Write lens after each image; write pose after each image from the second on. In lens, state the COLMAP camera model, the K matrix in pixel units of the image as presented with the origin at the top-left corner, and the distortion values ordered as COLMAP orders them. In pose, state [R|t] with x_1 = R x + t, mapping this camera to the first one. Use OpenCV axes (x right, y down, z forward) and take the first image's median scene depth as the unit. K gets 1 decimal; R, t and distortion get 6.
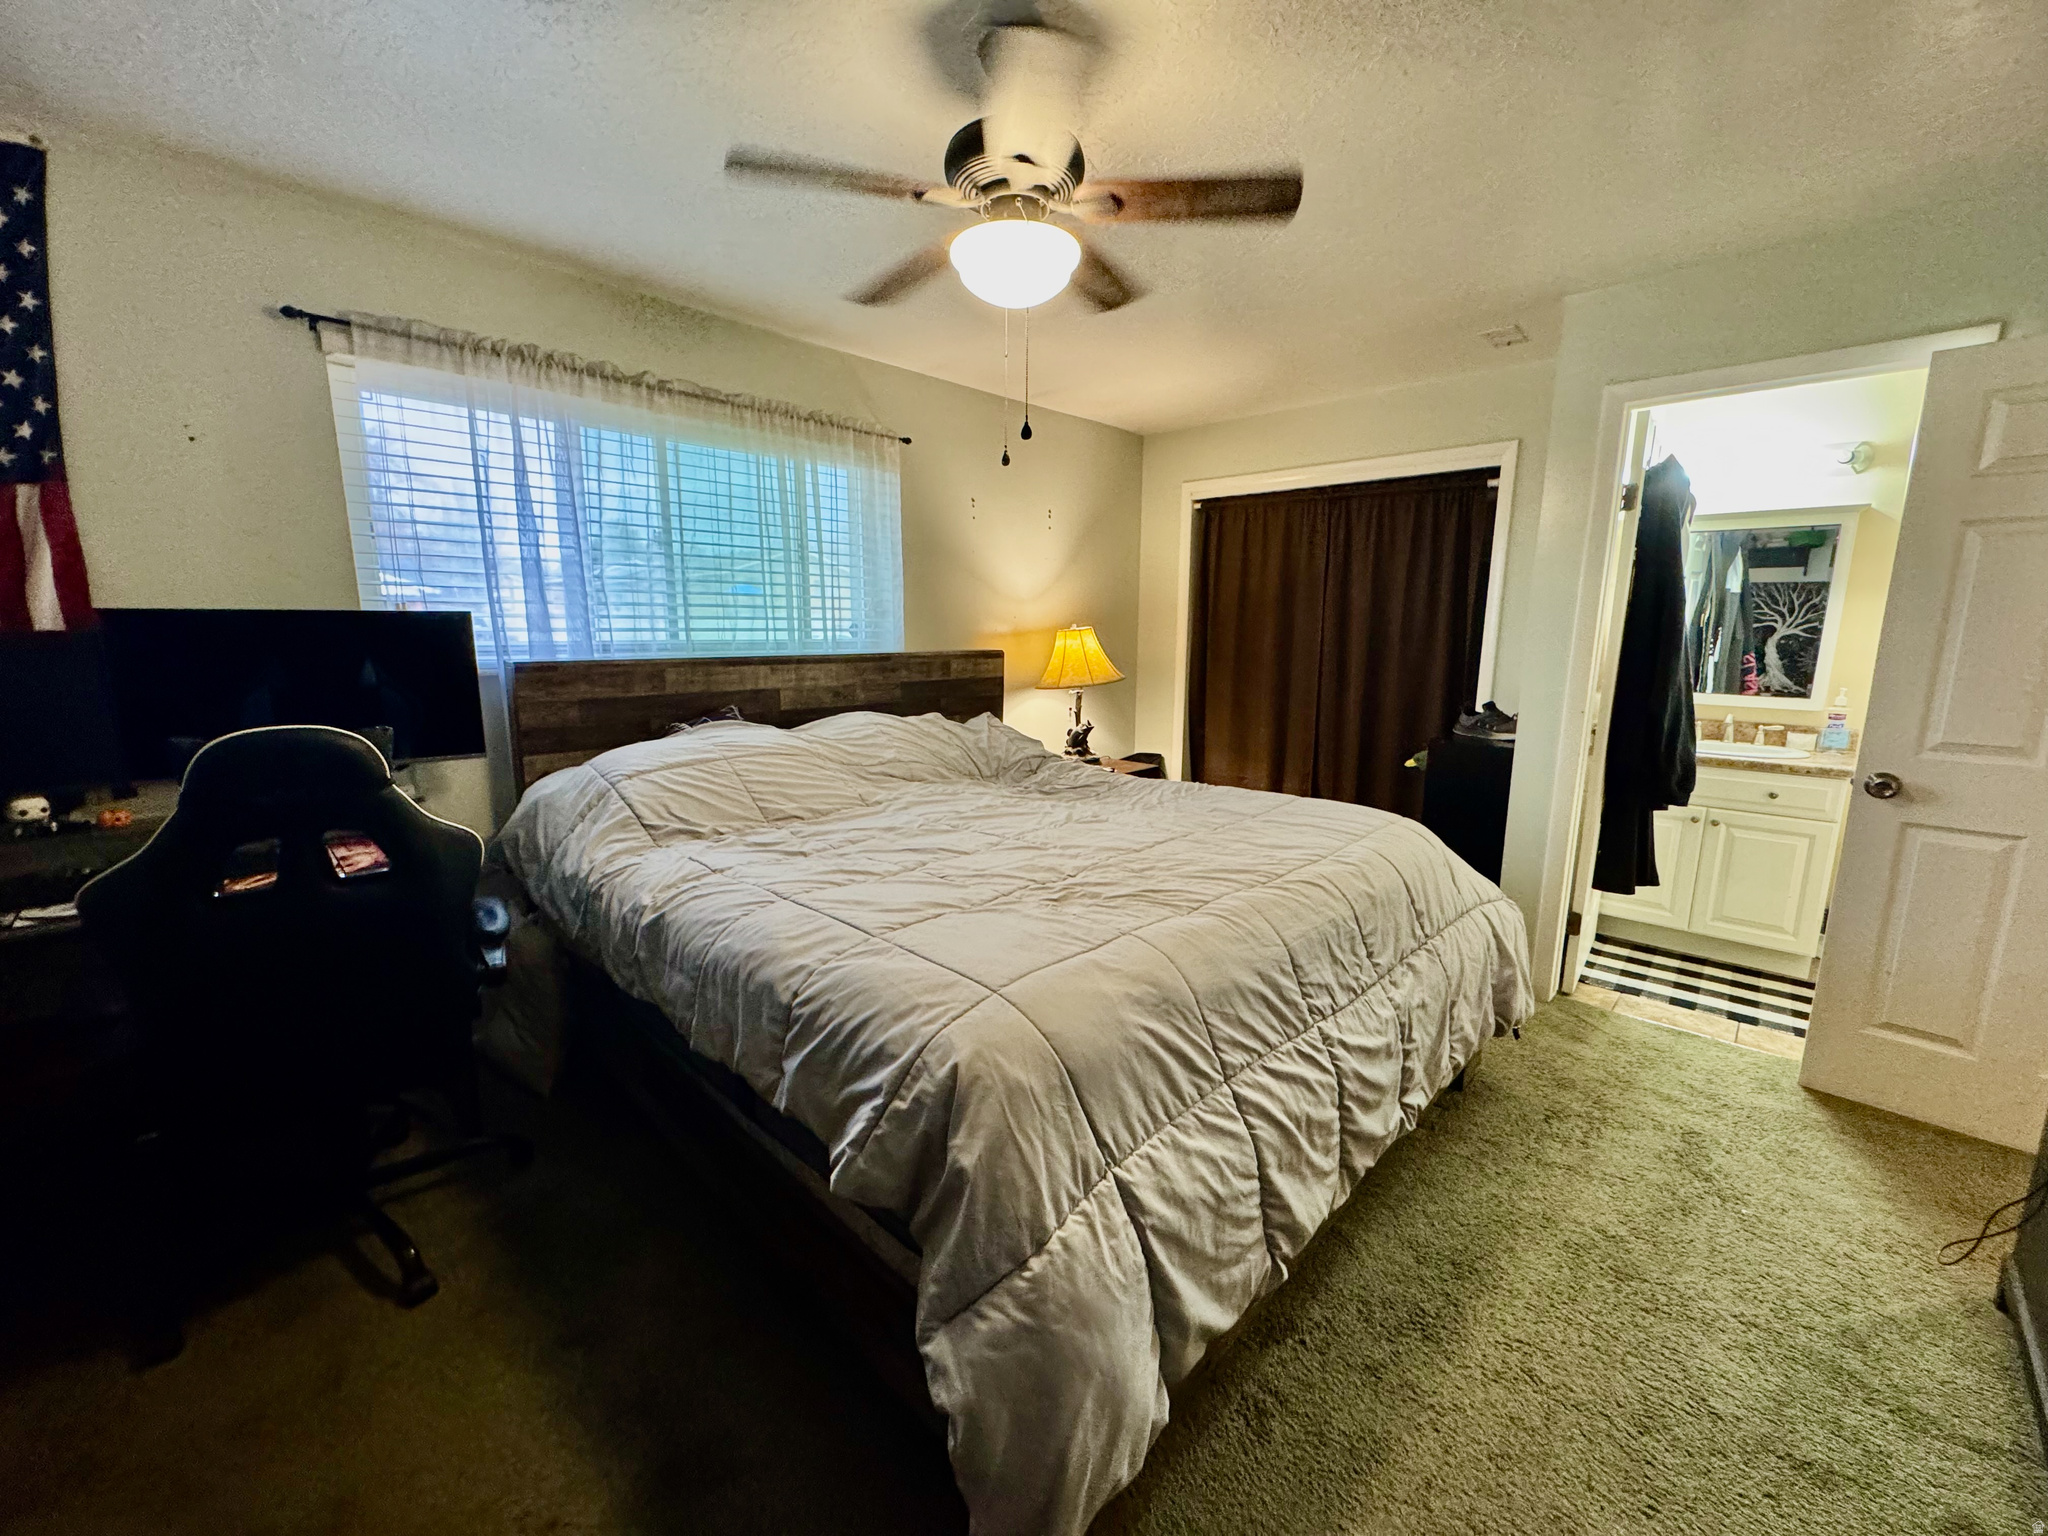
lens RADIAL K [[816.8, 0, 1025.2], [0, 816.8, 767.8], [0, 0, 1]] dist [-0.004312, -0.000452]
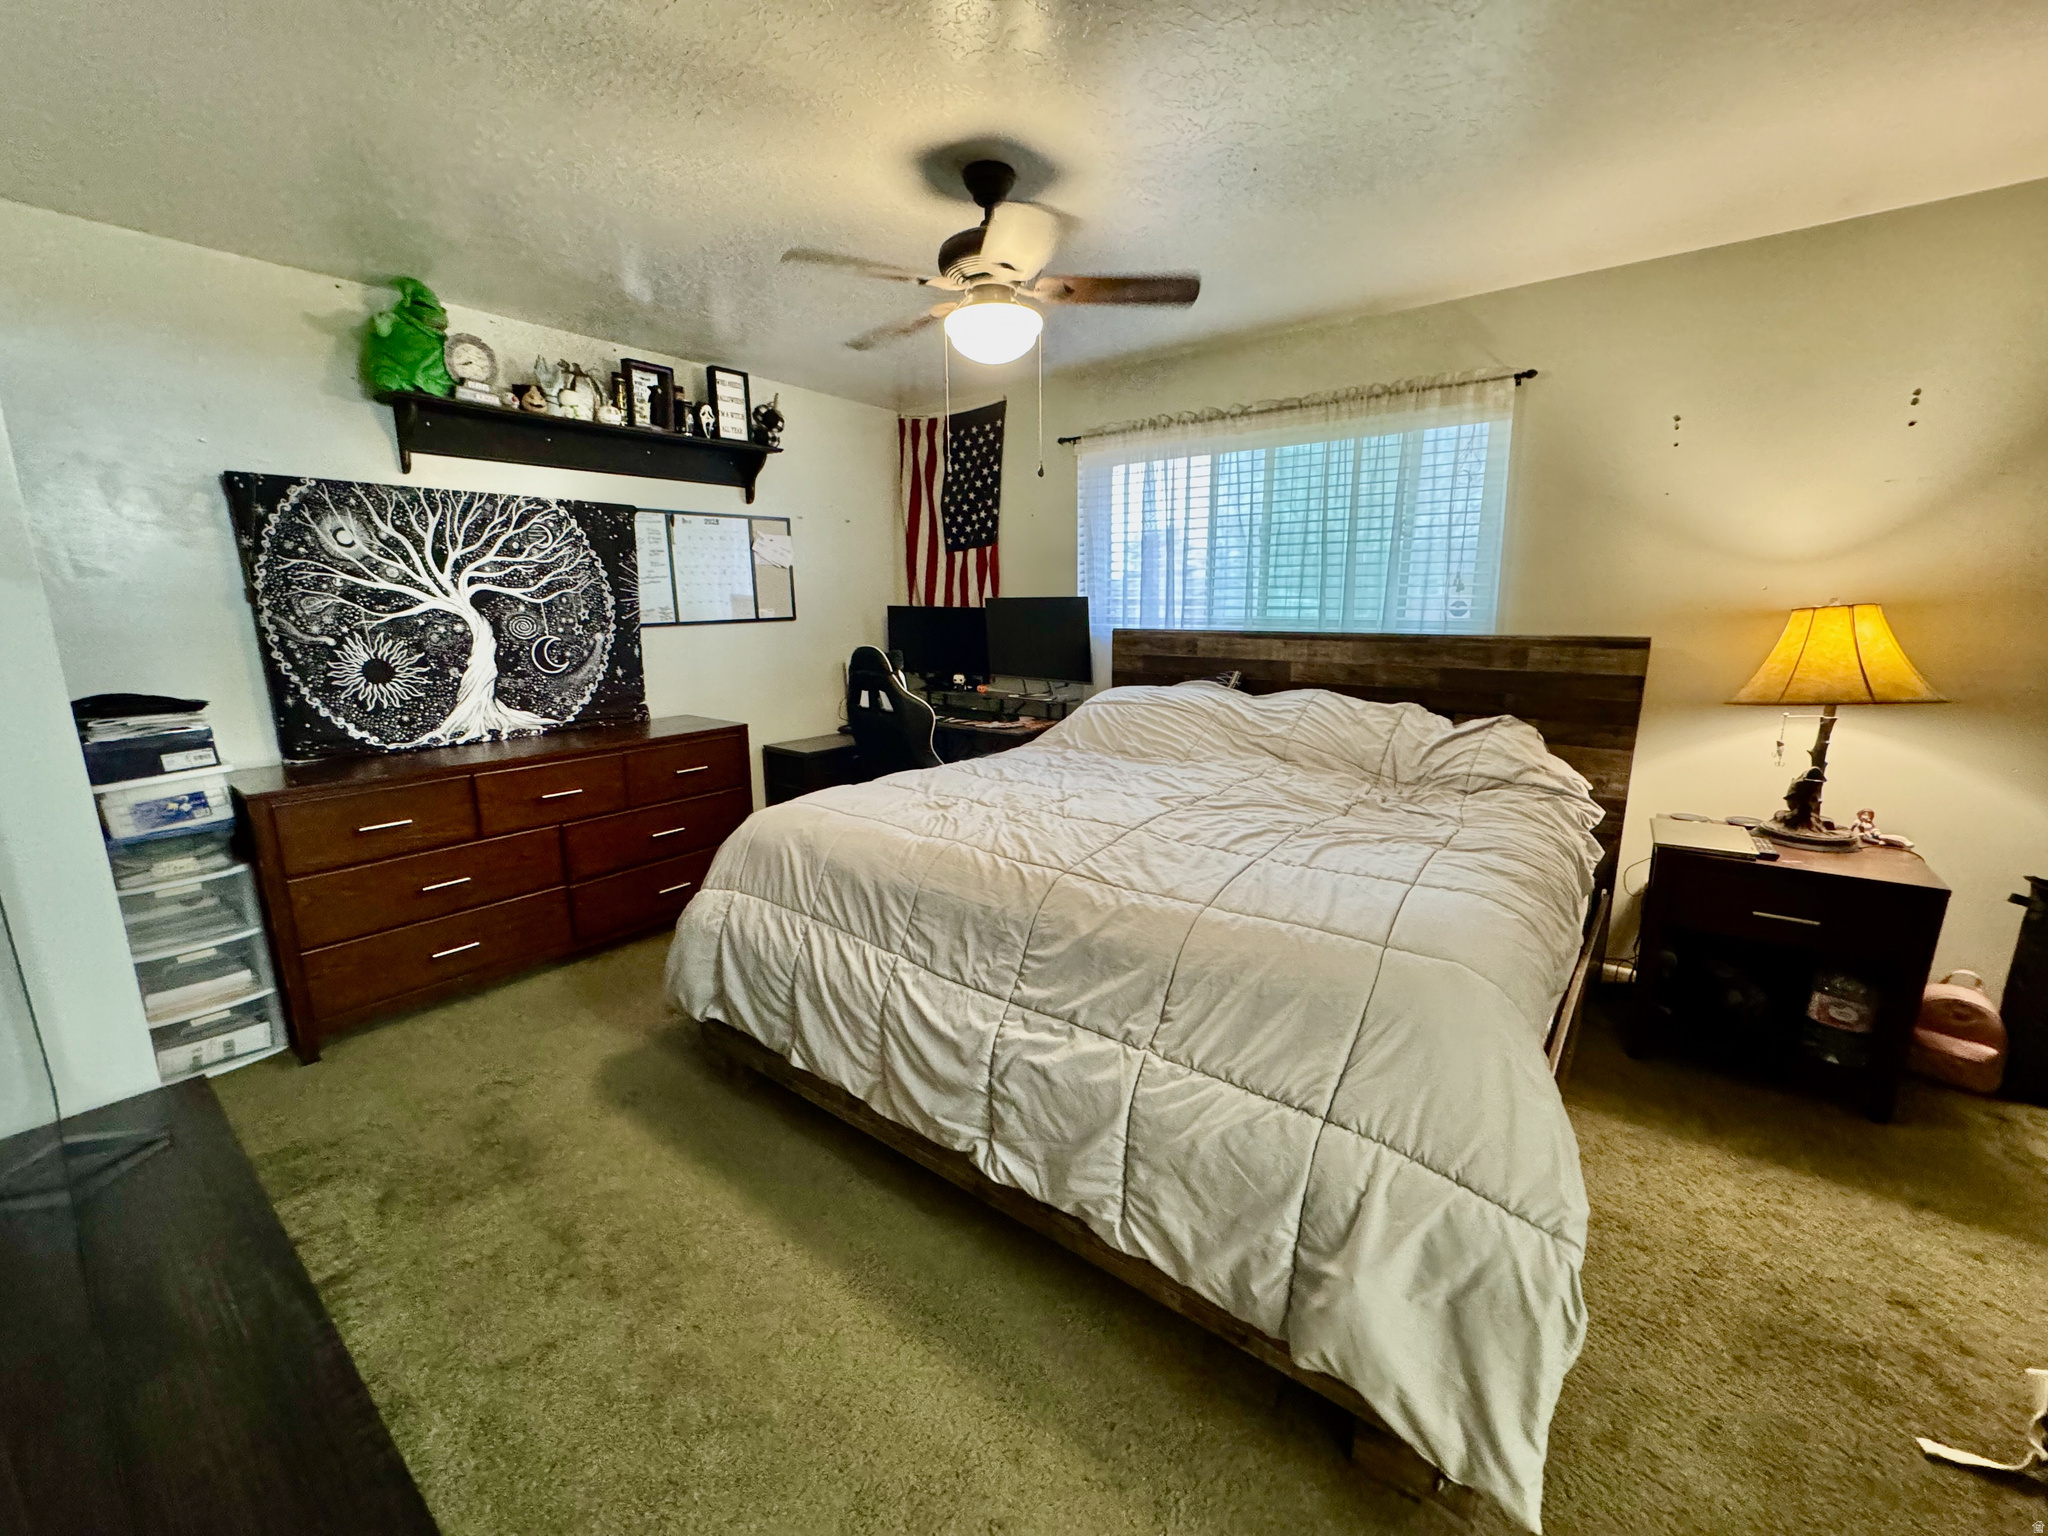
lens RADIAL K [[816.8, 0, 1017.2], [0, 816.8, 769.8], [0, 0, 1]] dist [-0.004312, -0.000452]
pose [[0.114946, 0.197643, -0.973512, 0.769241], [-0.160378, 0.970843, 0.178165, -0.093099], [0.980340, 0.135651, 0.143292, 0.505003]]
